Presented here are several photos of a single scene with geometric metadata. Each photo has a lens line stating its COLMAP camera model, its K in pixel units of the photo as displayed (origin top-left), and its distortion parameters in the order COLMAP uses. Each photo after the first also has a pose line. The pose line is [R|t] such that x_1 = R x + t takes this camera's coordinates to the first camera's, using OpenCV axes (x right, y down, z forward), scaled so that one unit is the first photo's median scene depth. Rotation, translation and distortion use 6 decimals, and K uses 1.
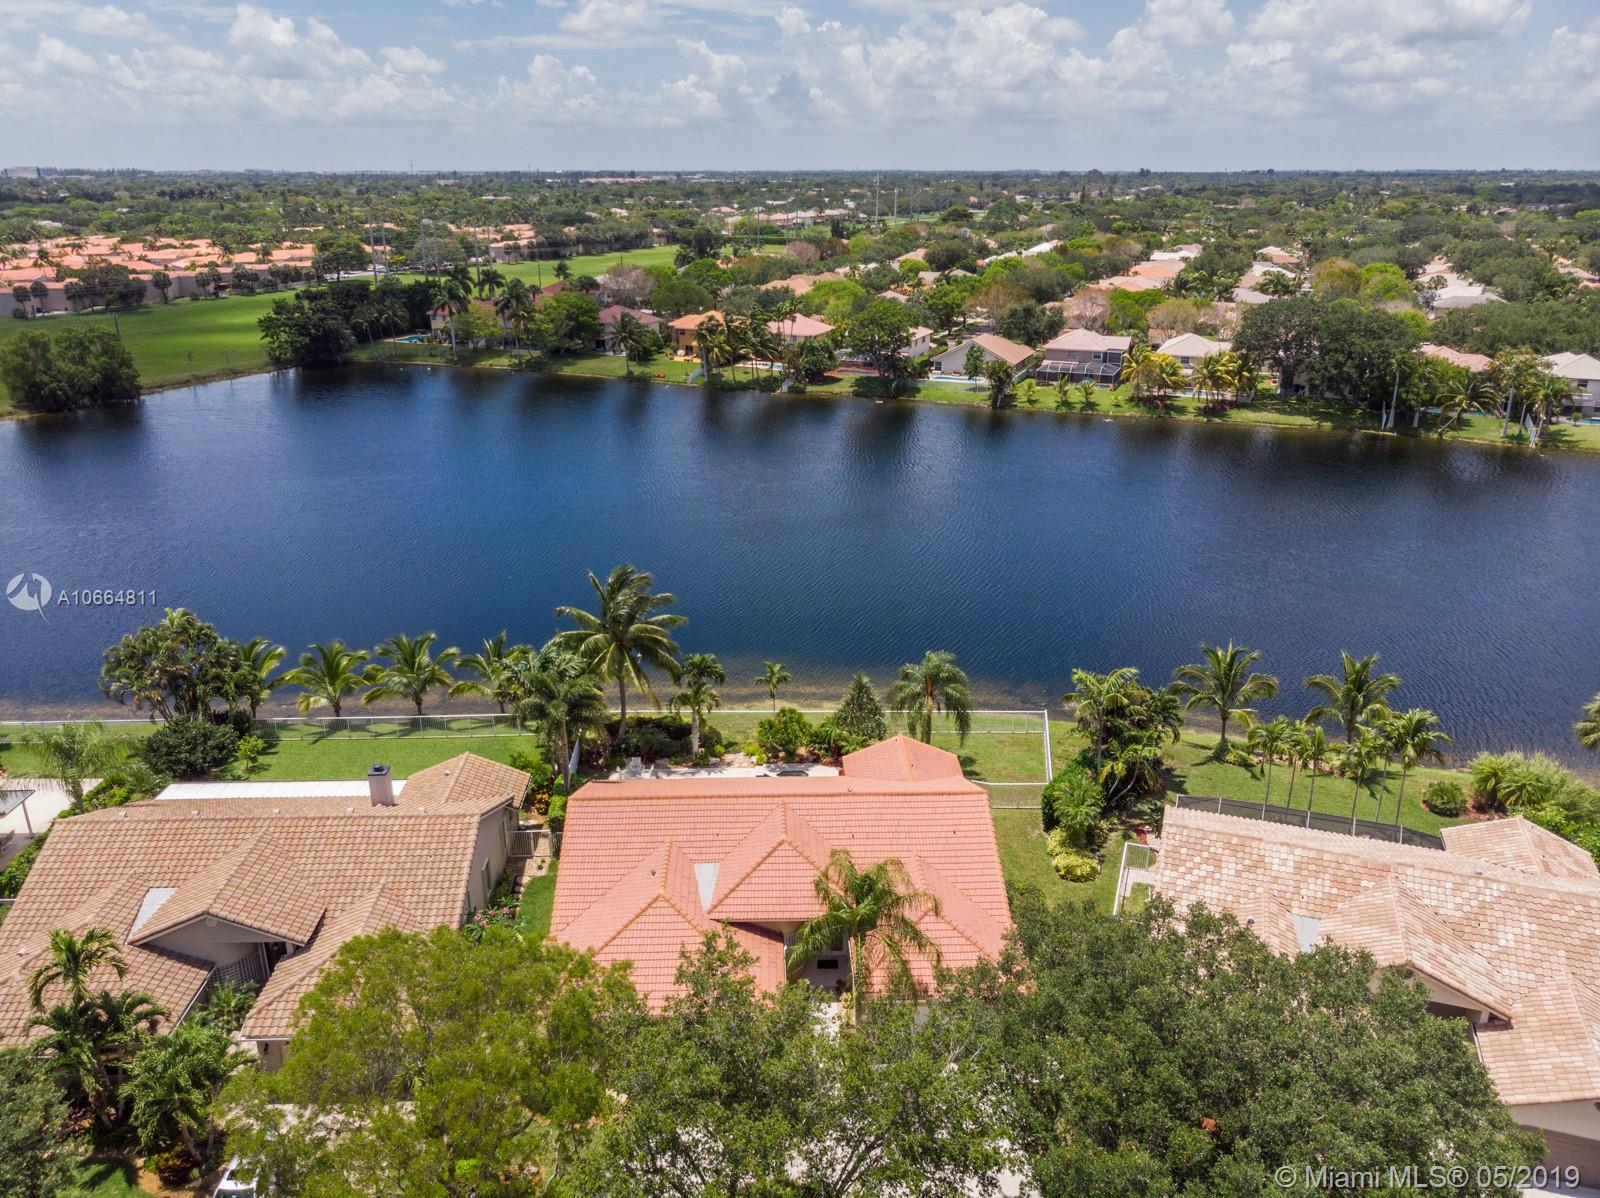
lens RADIAL K [[1140.0, 0, 800.0], [0, 1140.0, 599.0], [0, 0, 1]] dist [0.001425, 0.006750]
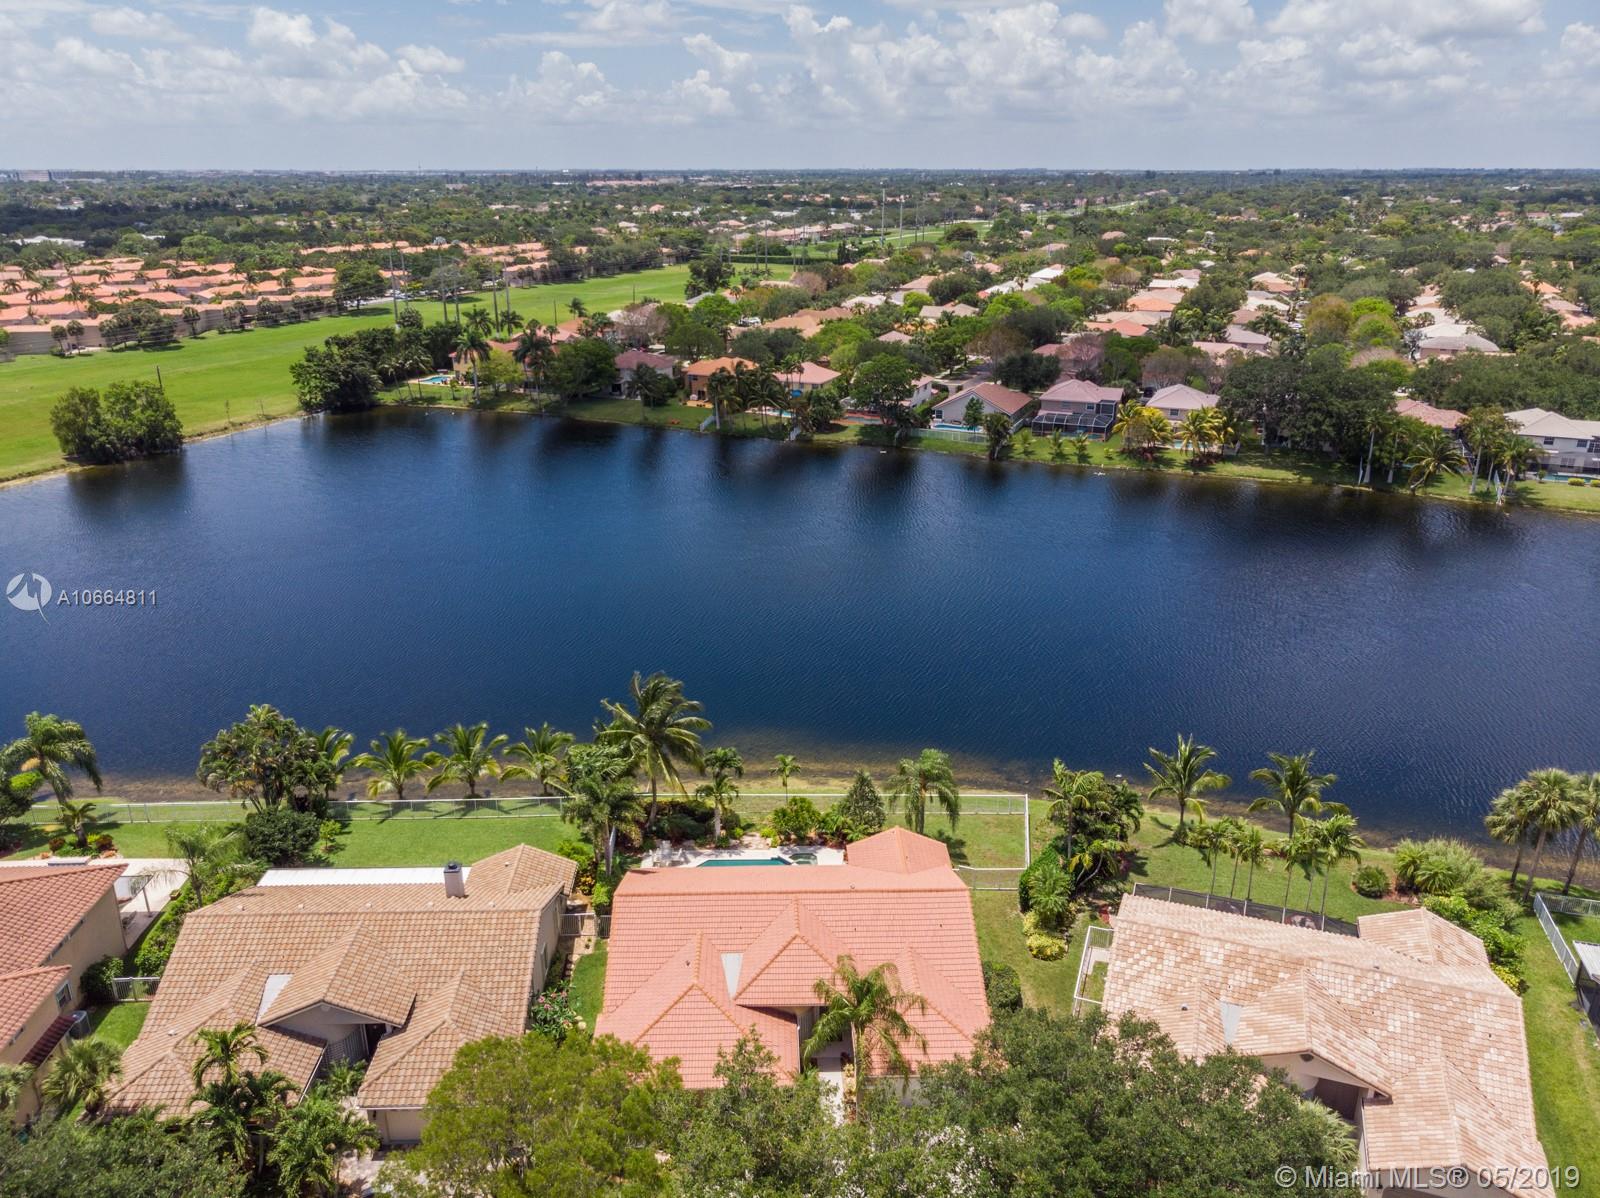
lens RADIAL K [[1140.0, 0, 800.0], [0, 1140.0, 599.0], [0, 0, 1]] dist [0.001425, 0.006750]
pose [[0.999987, 0.001350, -0.004968, -0.001628], [-0.001342, 0.999998, 0.001706, -0.042831], [0.004970, -0.001700, 0.999986, -0.058285]]
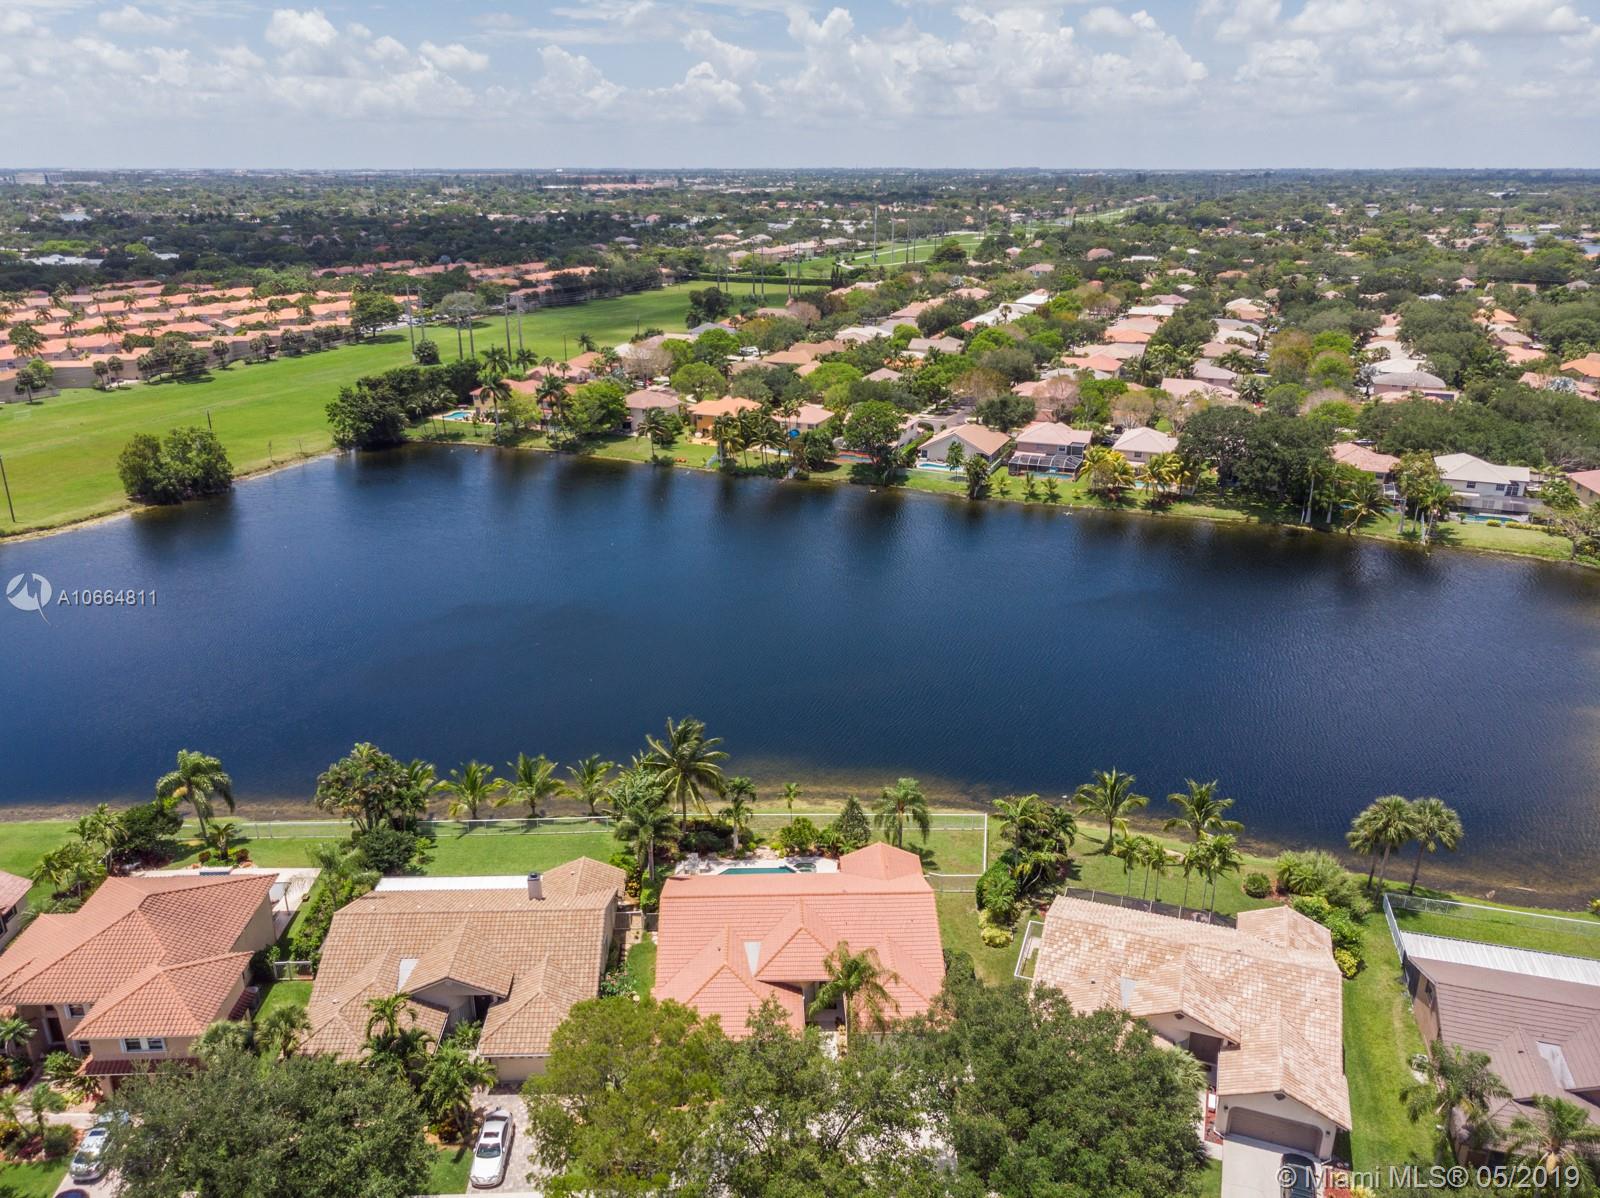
lens RADIAL K [[1140.0, 0, 800.0], [0, 1140.0, 599.0], [0, 0, 1]] dist [0.001425, 0.006750]
pose [[1.000000, 0.000471, 0.000682, -0.005424], [-0.000473, 0.999994, 0.003348, -0.073970], [-0.000680, -0.003349, 0.999994, -0.170738]]
